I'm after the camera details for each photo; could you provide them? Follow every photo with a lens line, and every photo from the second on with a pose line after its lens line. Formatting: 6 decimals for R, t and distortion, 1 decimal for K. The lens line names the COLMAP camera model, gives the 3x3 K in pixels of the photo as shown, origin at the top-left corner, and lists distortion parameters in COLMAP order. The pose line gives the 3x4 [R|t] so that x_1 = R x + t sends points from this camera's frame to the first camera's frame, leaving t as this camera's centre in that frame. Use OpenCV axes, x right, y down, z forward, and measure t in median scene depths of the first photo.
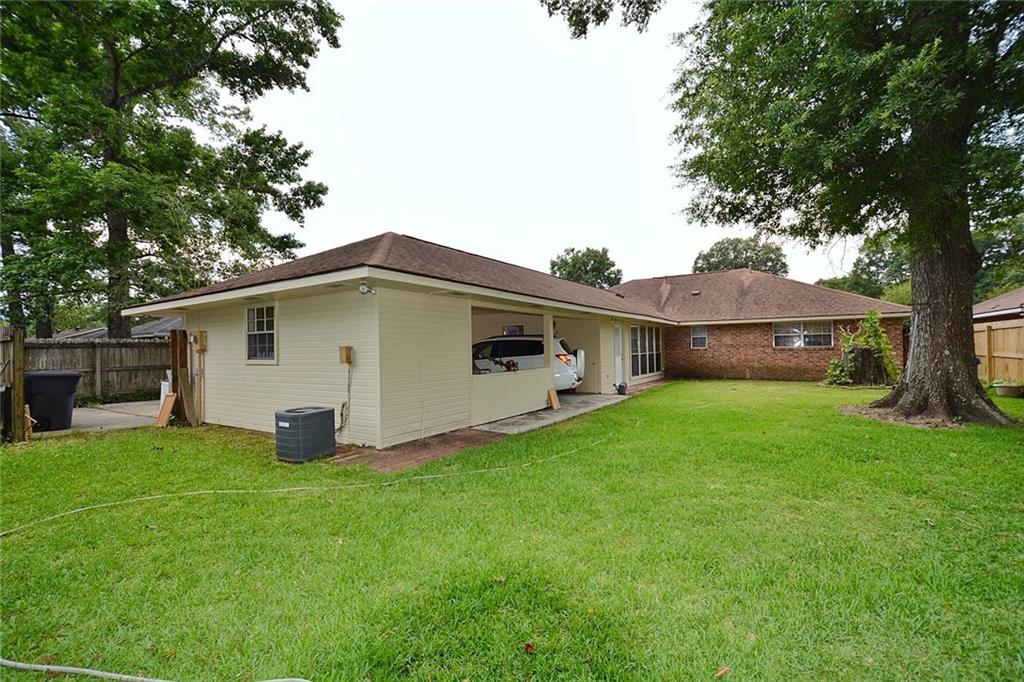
lens RADIAL K [[446.3, 0, 506.9], [0, 446.3, 345.2], [0, 0, 1]] dist [0.004075, -0.005794]
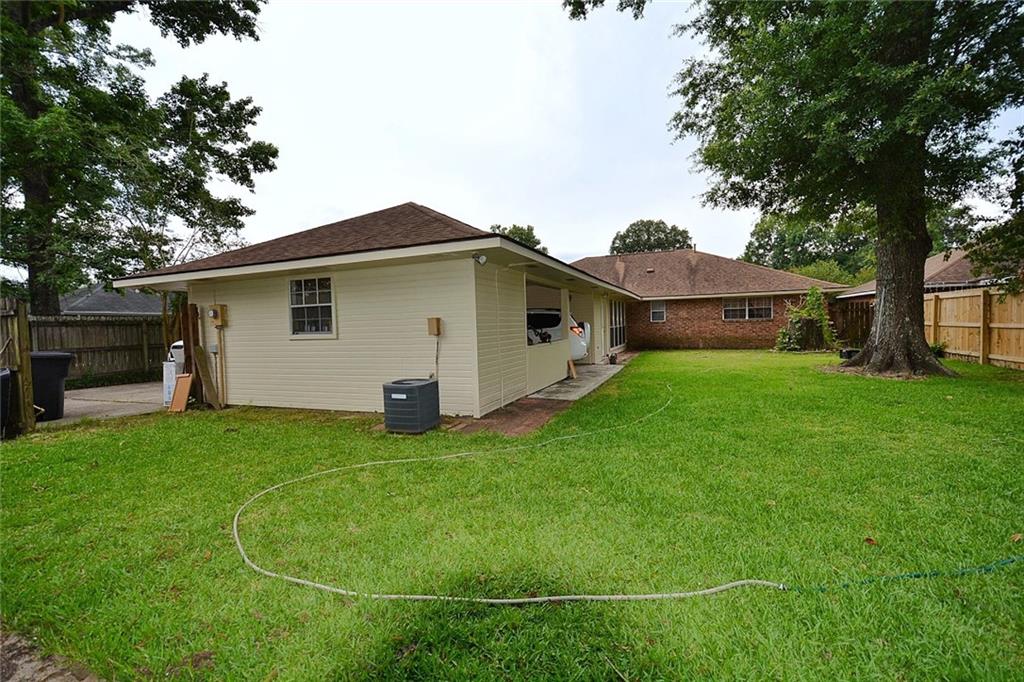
lens RADIAL K [[446.3, 0, 506.6], [0, 446.3, 343.0], [0, 0, 1]] dist [0.004075, -0.005794]
pose [[0.982160, -0.019140, 0.187072, -0.220901], [0.010584, 0.998856, 0.046628, 0.007819], [-0.187750, -0.043816, 0.981239, -0.004559]]
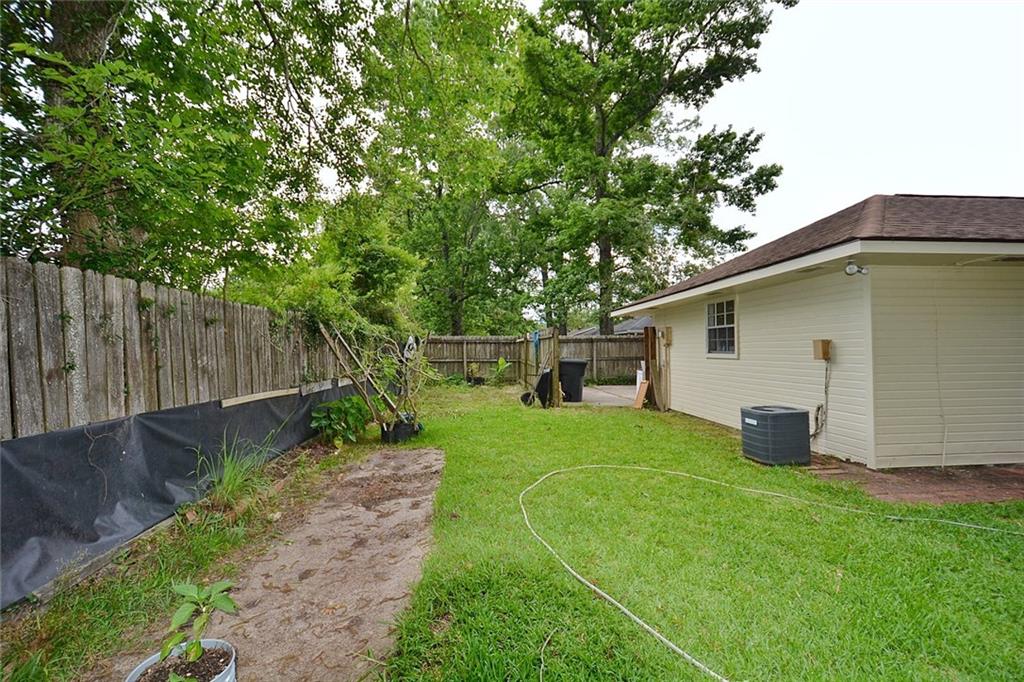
lens RADIAL K [[446.3, 0, 509.3], [0, 446.3, 341.4], [0, 0, 1]] dist [0.004075, -0.005794]
pose [[0.605175, -0.002822, -0.796087, -0.024117], [0.005490, 0.999985, 0.000629, 0.001043], [0.796074, -0.004752, 0.605181, 0.003414]]
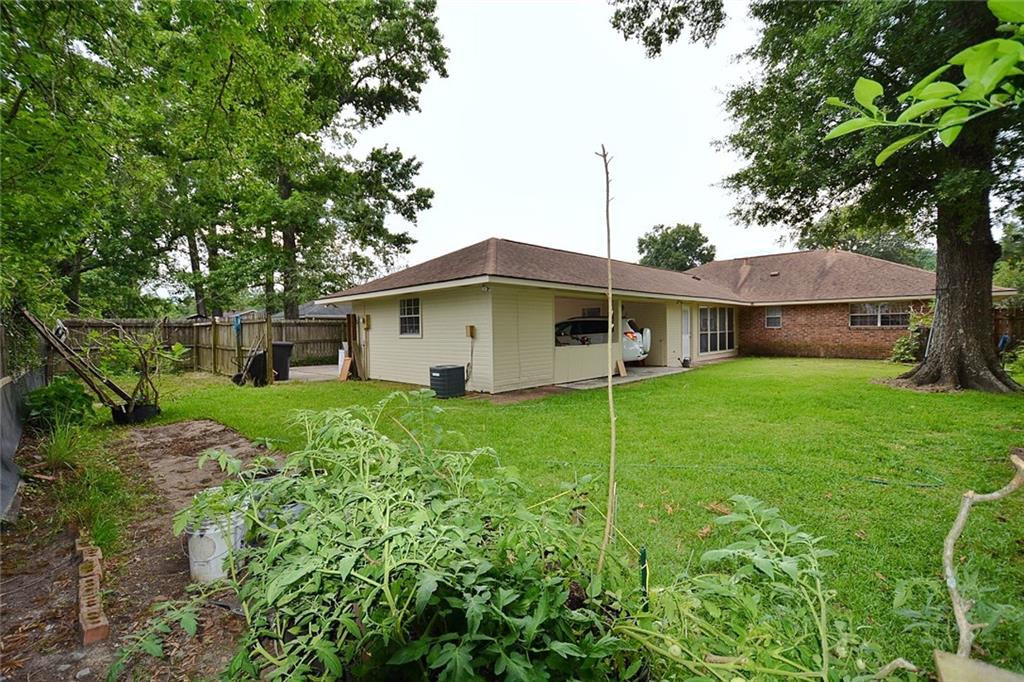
lens RADIAL K [[446.3, 0, 503.1], [0, 446.3, 342.7], [0, 0, 1]] dist [0.004075, -0.005794]
pose [[0.979996, 0.008424, -0.198839, 0.026671], [-0.000294, 0.999164, 0.040886, -0.000818], [0.199017, -0.040010, 0.979179, -0.254457]]
